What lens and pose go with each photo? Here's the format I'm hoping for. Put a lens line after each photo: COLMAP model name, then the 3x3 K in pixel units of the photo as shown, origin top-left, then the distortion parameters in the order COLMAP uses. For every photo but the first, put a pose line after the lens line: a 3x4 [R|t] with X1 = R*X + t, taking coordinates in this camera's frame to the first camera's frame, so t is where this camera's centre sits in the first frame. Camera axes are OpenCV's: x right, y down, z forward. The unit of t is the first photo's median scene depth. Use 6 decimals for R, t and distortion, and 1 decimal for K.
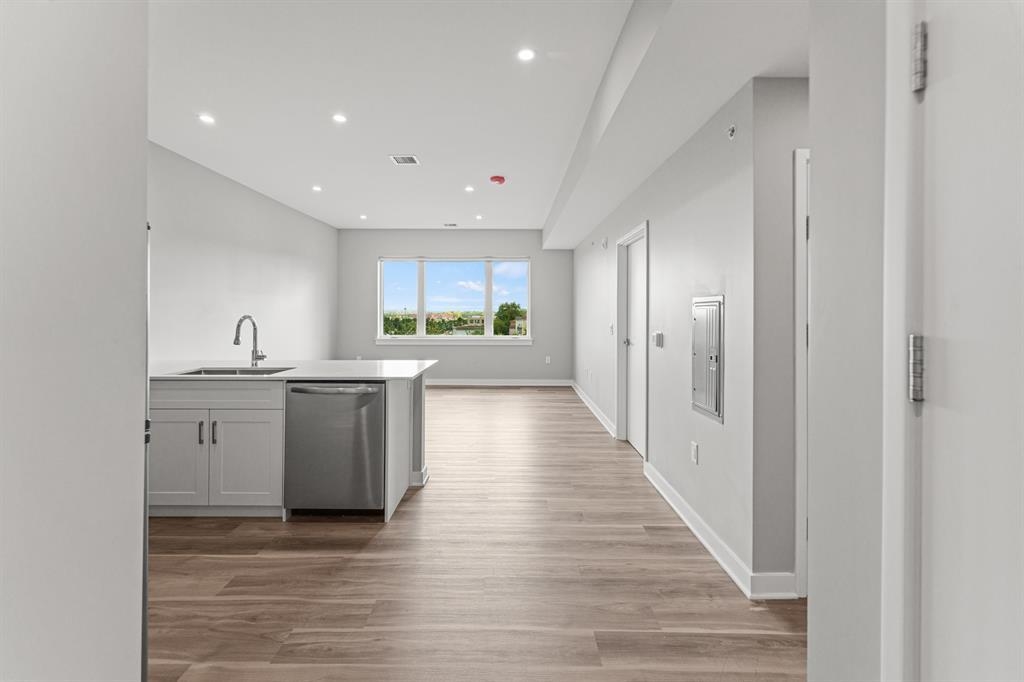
lens RADIAL K [[452.4, 0, 506.8], [0, 452.4, 306.2], [0, 0, 1]] dist [0.001114, 0.000075]
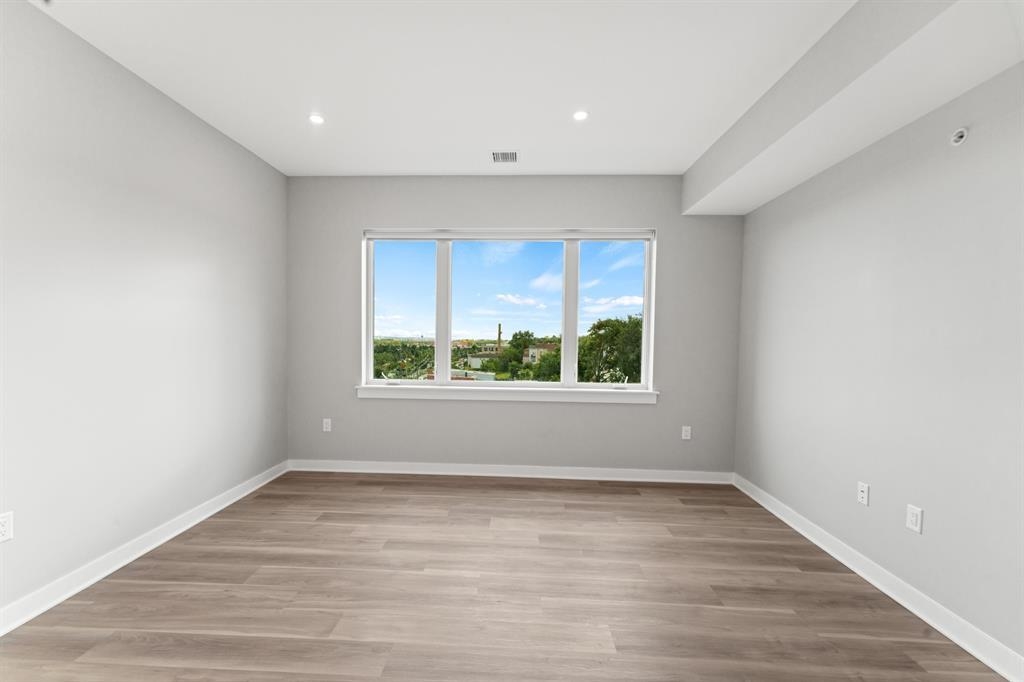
lens RADIAL K [[413.1, 0, 498.5], [0, 413.1, 358.5], [0, 0, 1]] dist [0.000498, 0.000029]
pose [[0.999159, 0.013454, -0.038745, -0.231125], [-0.011253, 0.998341, 0.056473, 0.020566], [0.039440, -0.055989, 0.997652, 1.137944]]
